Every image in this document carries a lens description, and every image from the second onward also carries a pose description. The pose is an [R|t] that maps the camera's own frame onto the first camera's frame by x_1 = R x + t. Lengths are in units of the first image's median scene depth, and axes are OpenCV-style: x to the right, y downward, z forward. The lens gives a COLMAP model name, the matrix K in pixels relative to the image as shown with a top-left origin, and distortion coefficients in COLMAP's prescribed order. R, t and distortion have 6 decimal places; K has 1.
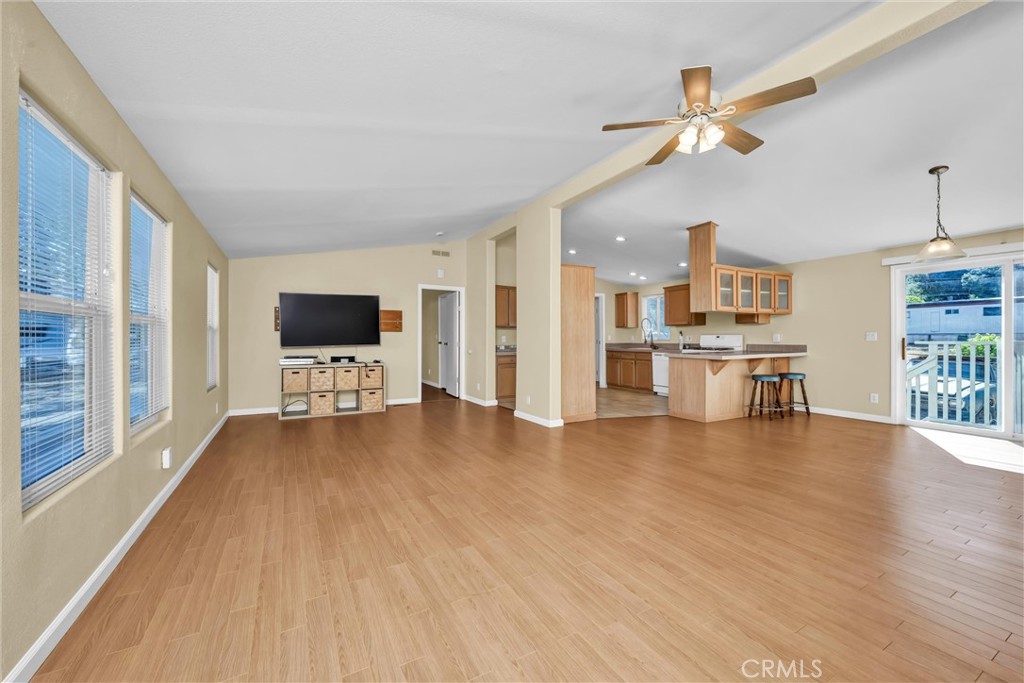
lens RADIAL K [[406.5, 0, 506.1], [0, 406.5, 343.5], [0, 0, 1]] dist [0.000351, -0.000966]
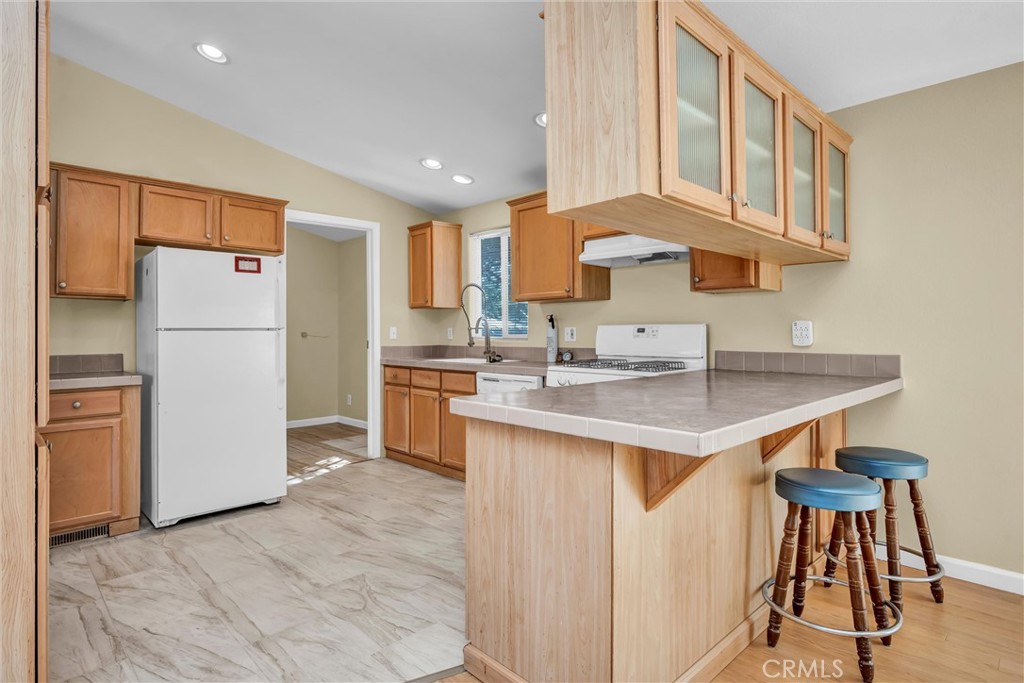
lens RADIAL K [[522.3, 0, 506.0], [0, 522.3, 333.1], [0, 0, 1]] dist [-0.004961, 0.000745]
pose [[0.965664, 0.001985, 0.259788, 0.317083], [0.002344, 0.999864, -0.016353, -0.007317], [-0.259785, 0.016400, 0.965527, 0.649761]]
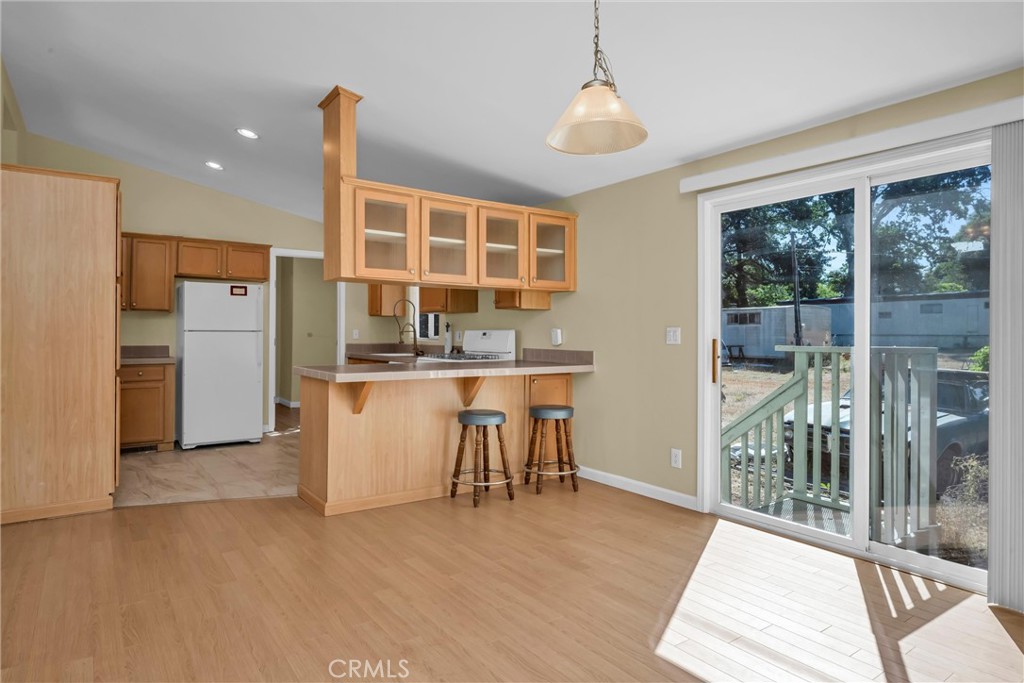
lens RADIAL K [[580.4, 0, 513.5], [0, 580.4, 337.7], [0, 0, 1]] dist [0.001704, -0.000411]
pose [[0.993408, 0.010891, 0.114110, 0.526787], [-0.009838, 0.999904, -0.009793, -0.004745], [-0.114206, 0.008605, 0.993420, 0.261486]]
